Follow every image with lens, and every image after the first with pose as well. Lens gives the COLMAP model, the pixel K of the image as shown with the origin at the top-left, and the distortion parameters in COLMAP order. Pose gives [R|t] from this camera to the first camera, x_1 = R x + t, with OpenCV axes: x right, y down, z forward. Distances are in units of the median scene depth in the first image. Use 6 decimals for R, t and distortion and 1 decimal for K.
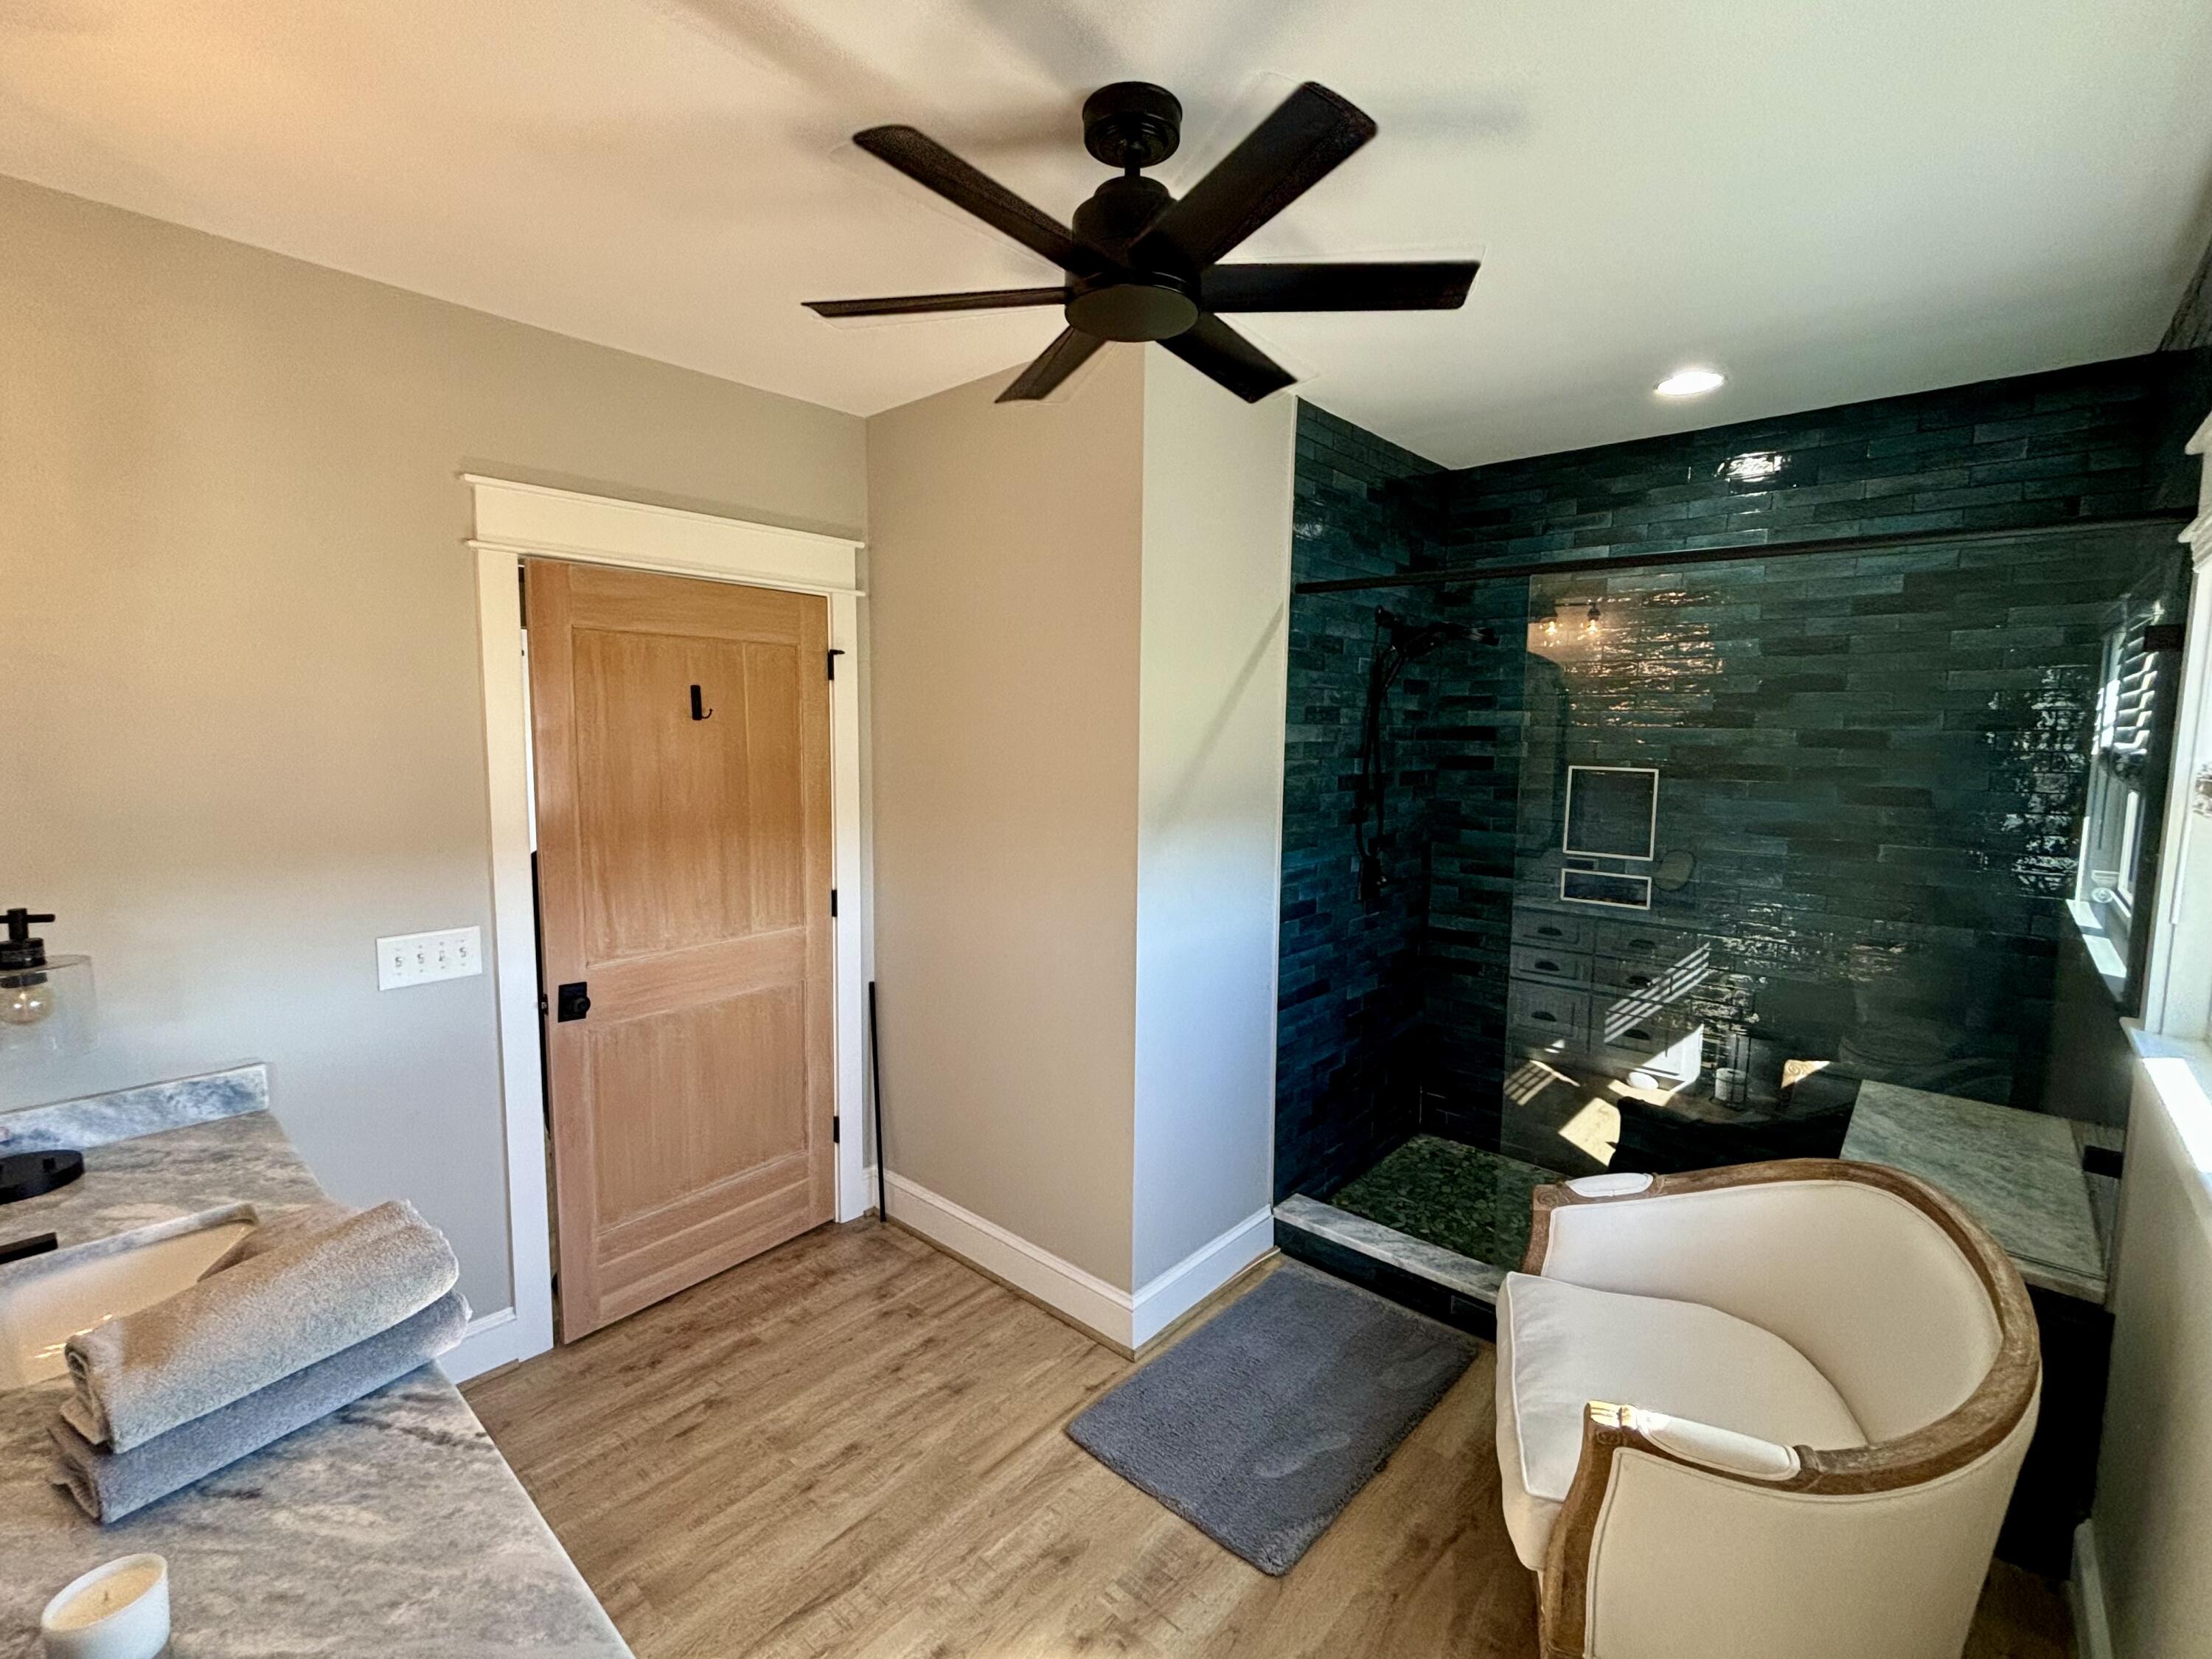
lens RADIAL K [[974.9, 0, 1106.4], [0, 974.9, 826.2], [0, 0, 1]] dist [-0.000848, 0.000011]
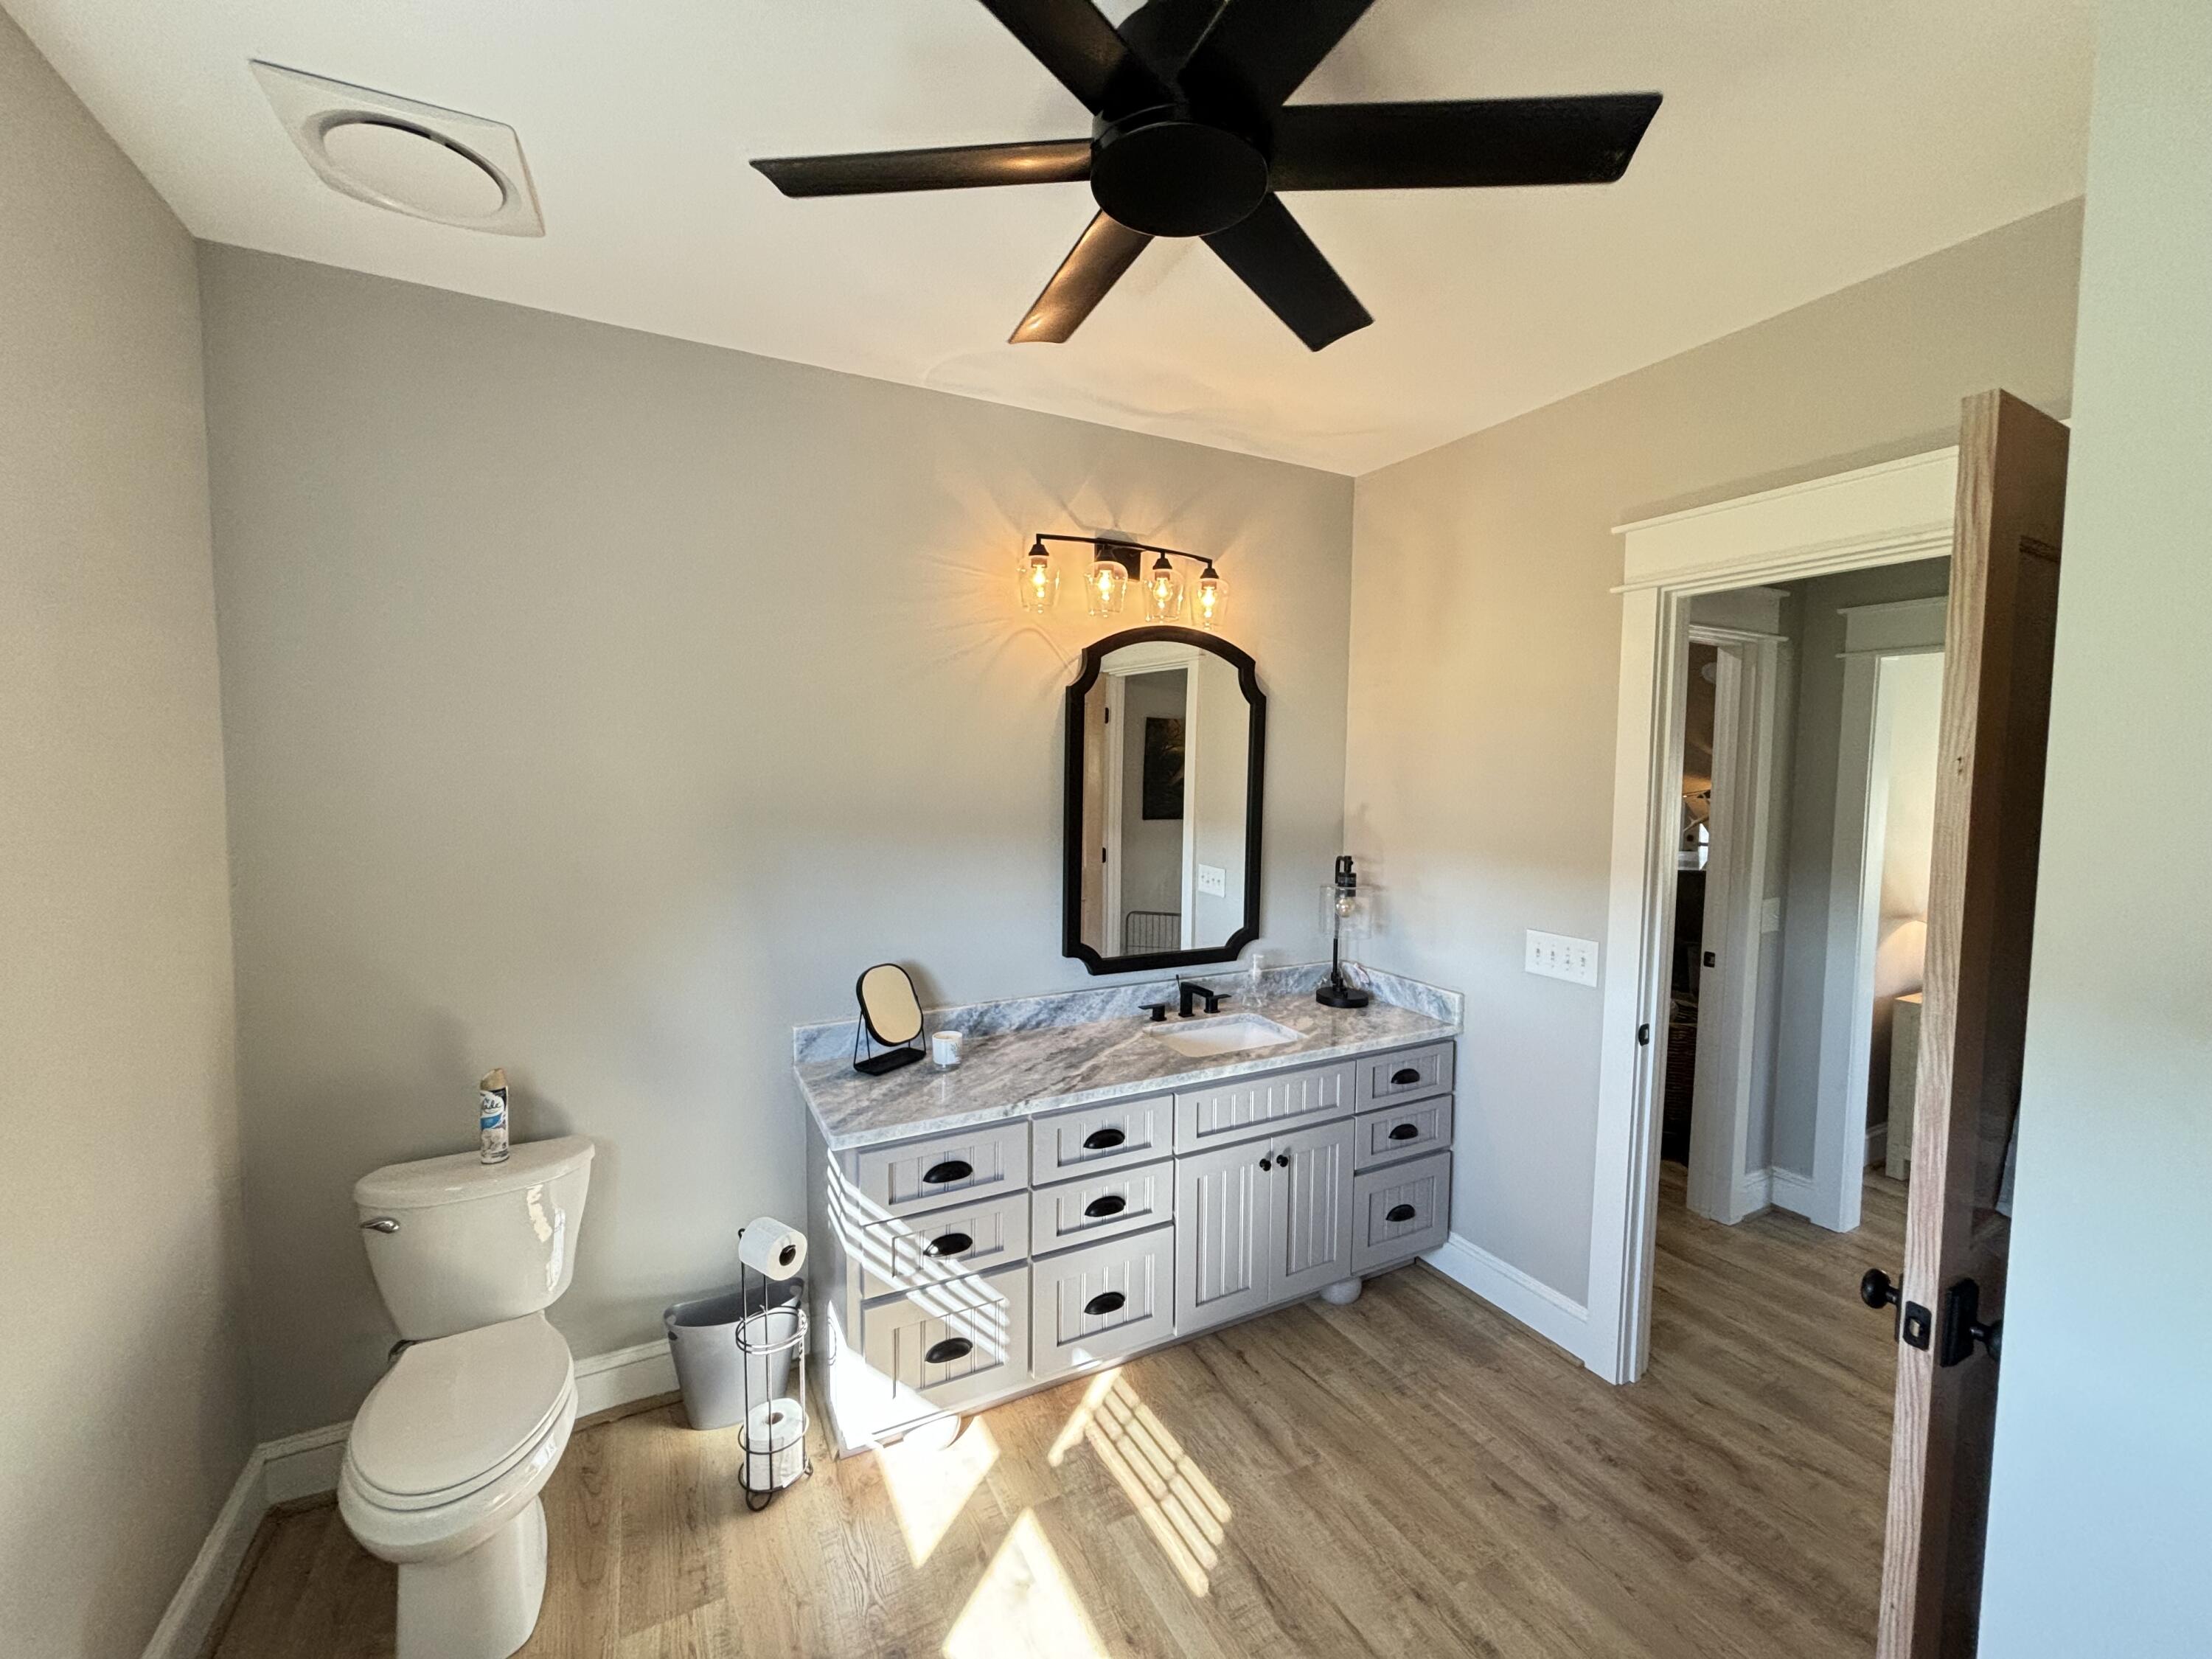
lens RADIAL K [[892.4, 0, 1110.4], [0, 892.4, 832.1], [0, 0, 1]] dist [-0.000135, -0.000172]
pose [[-0.355256, 0.052155, -0.933313, 0.537395], [-0.112327, 0.988826, 0.098013, -0.064116], [0.927996, 0.139656, -0.345427, 0.949059]]
